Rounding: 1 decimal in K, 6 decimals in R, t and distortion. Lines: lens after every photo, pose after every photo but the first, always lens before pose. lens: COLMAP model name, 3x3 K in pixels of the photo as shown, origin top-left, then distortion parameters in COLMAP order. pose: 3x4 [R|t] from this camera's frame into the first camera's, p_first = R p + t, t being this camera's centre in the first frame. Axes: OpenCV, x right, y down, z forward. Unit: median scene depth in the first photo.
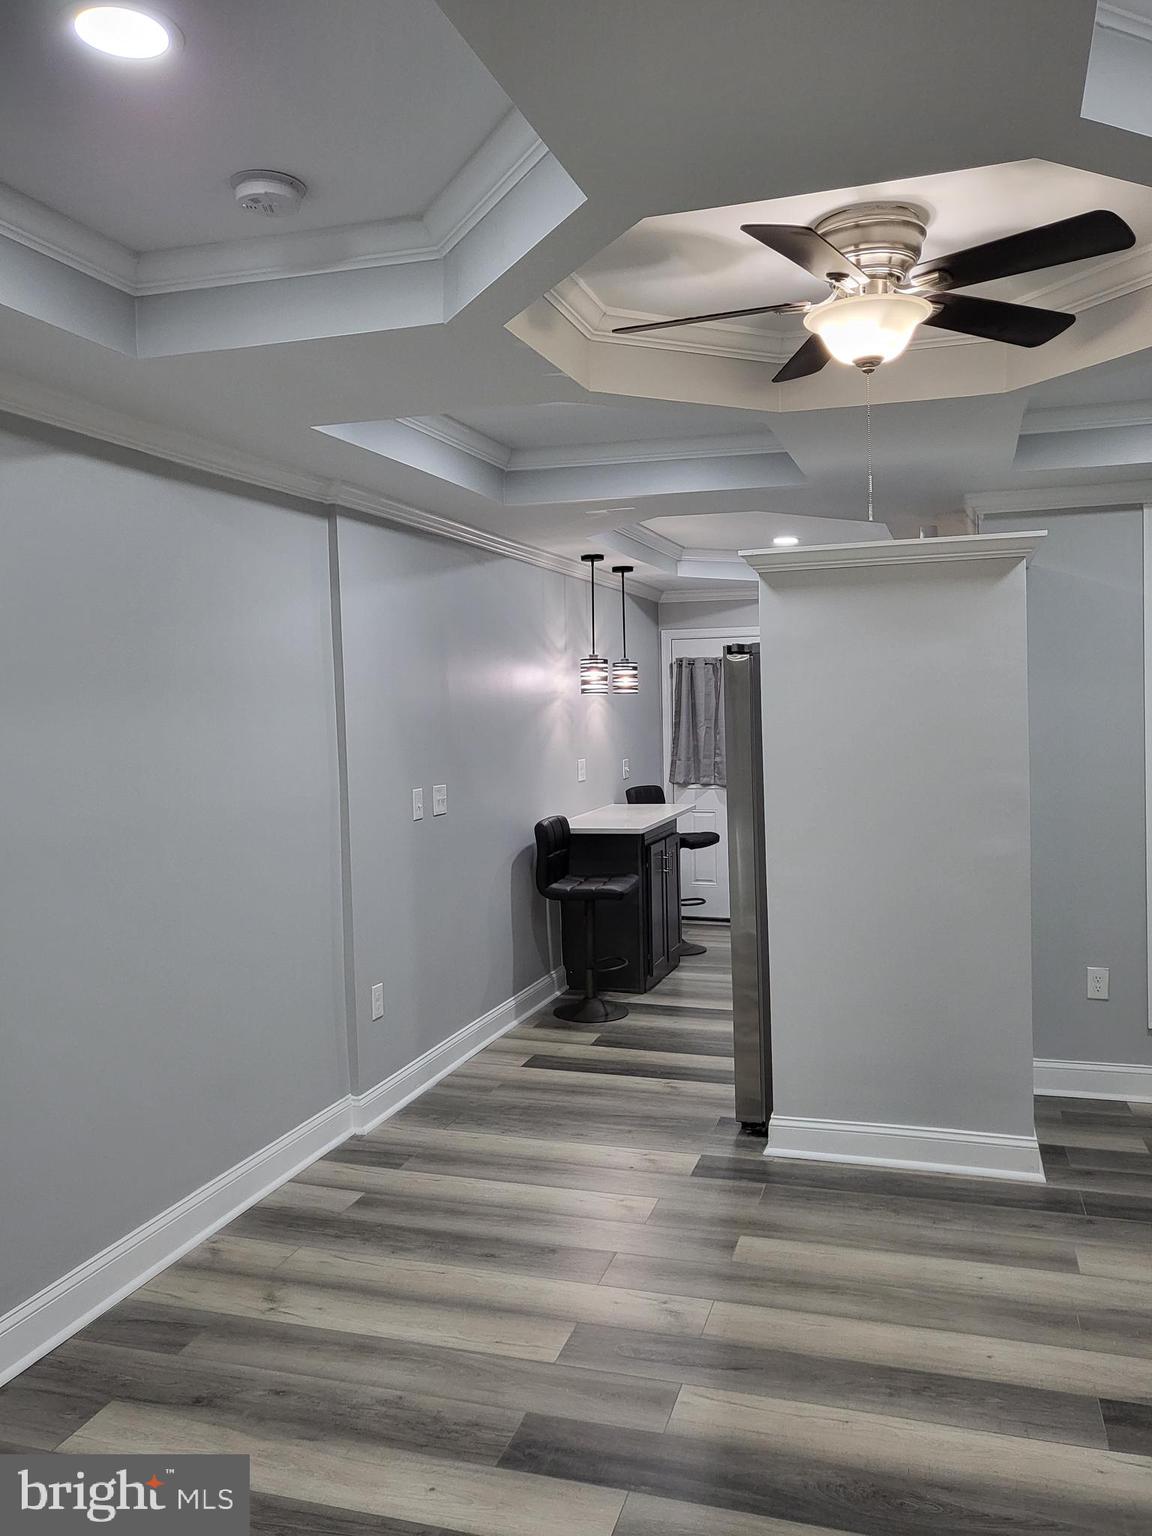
lens RADIAL K [[1177.8, 0, 611.0], [0, 1177.8, 729.7], [0, 0, 1]] dist [-0.005775, 0.013726]
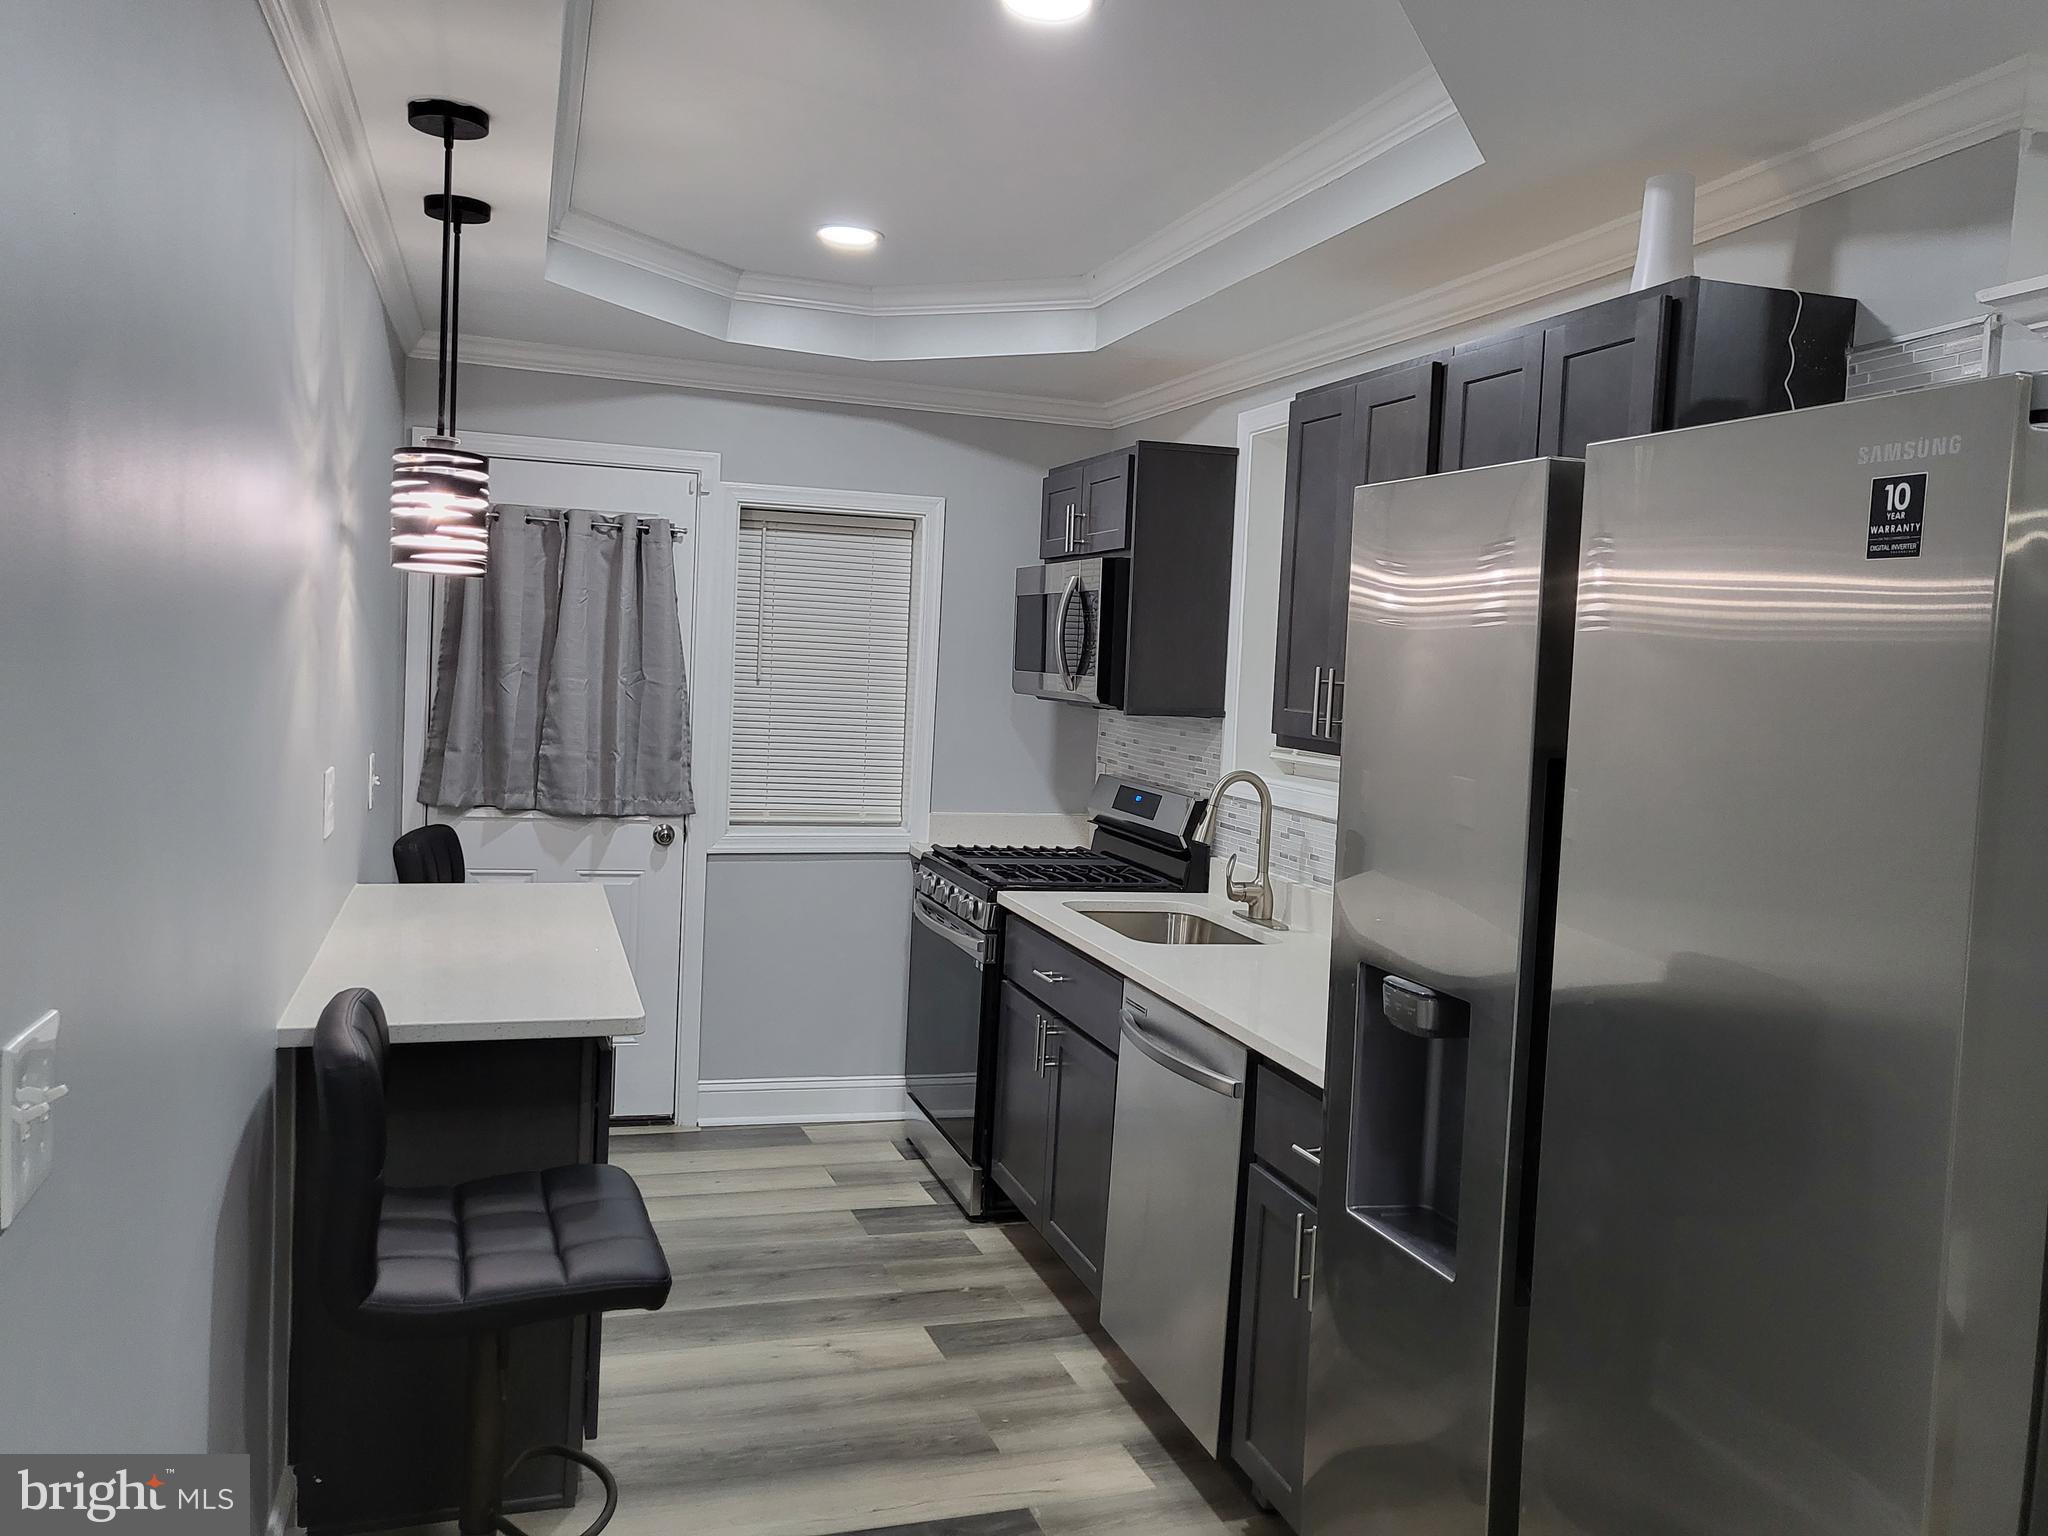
lens RADIAL K [[1570.4, 0, 1021.7], [0, 1570.4, 747.9], [0, 0, 1]] dist [-0.005775, 0.013726]
pose [[0.814247, 0.024650, 0.579996, -0.129417], [-0.053649, 0.998018, 0.032901, -0.004808], [-0.578035, -0.057906, 0.813955, 0.585383]]
